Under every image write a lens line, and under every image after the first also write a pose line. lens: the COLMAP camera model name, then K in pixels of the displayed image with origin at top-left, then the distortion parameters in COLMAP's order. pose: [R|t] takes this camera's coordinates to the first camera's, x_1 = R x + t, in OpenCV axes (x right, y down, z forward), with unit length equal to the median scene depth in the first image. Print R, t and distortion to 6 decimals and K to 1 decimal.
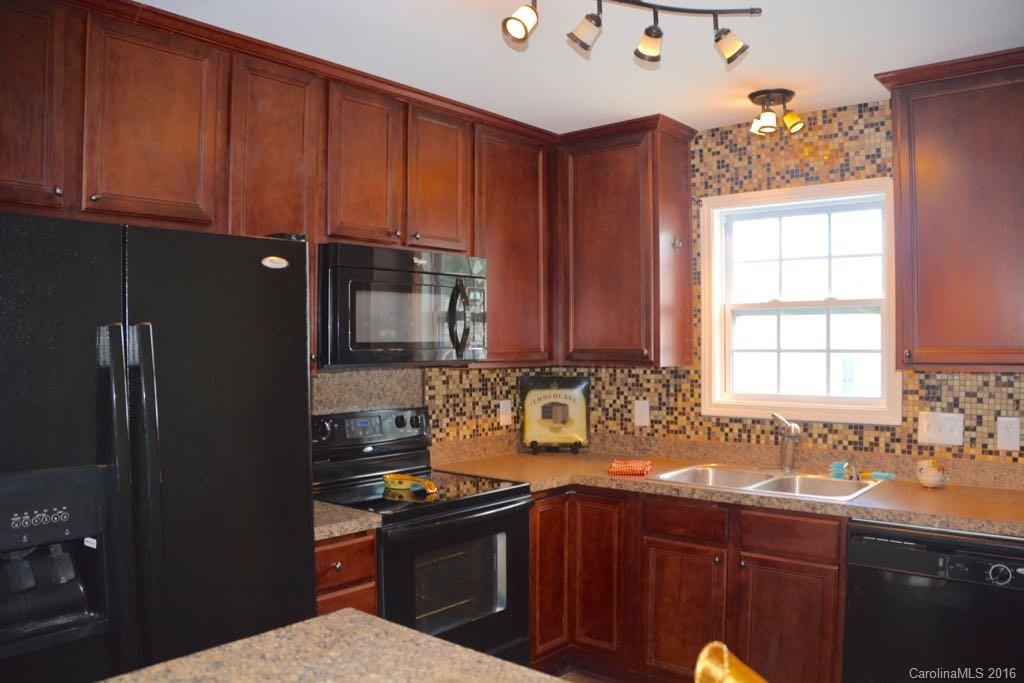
lens RADIAL K [[794.4, 0, 516.1], [0, 794.4, 364.0], [0, 0, 1]] dist [-0.159037, 0.053403]
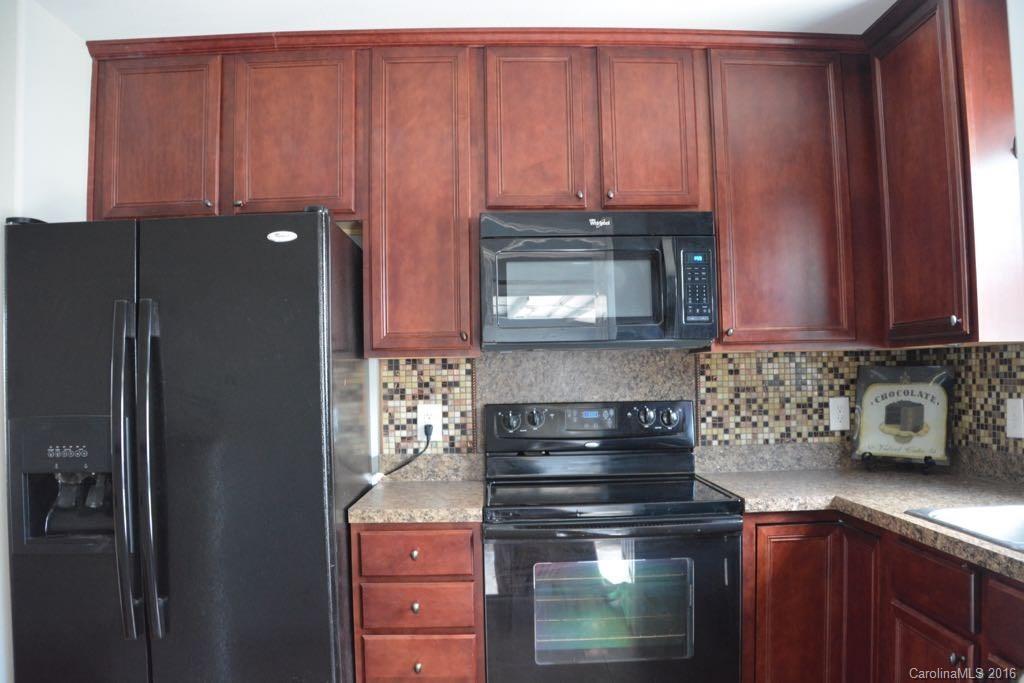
lens RADIAL K [[794.4, 0, 521.3], [0, 794.4, 358.7], [0, 0, 1]] dist [-0.159037, 0.053403]
pose [[0.667045, -0.022953, -0.744664, 0.349226], [-0.001997, 0.999467, -0.032596, 0.034202], [0.745015, 0.023230, 0.666643, 0.285724]]
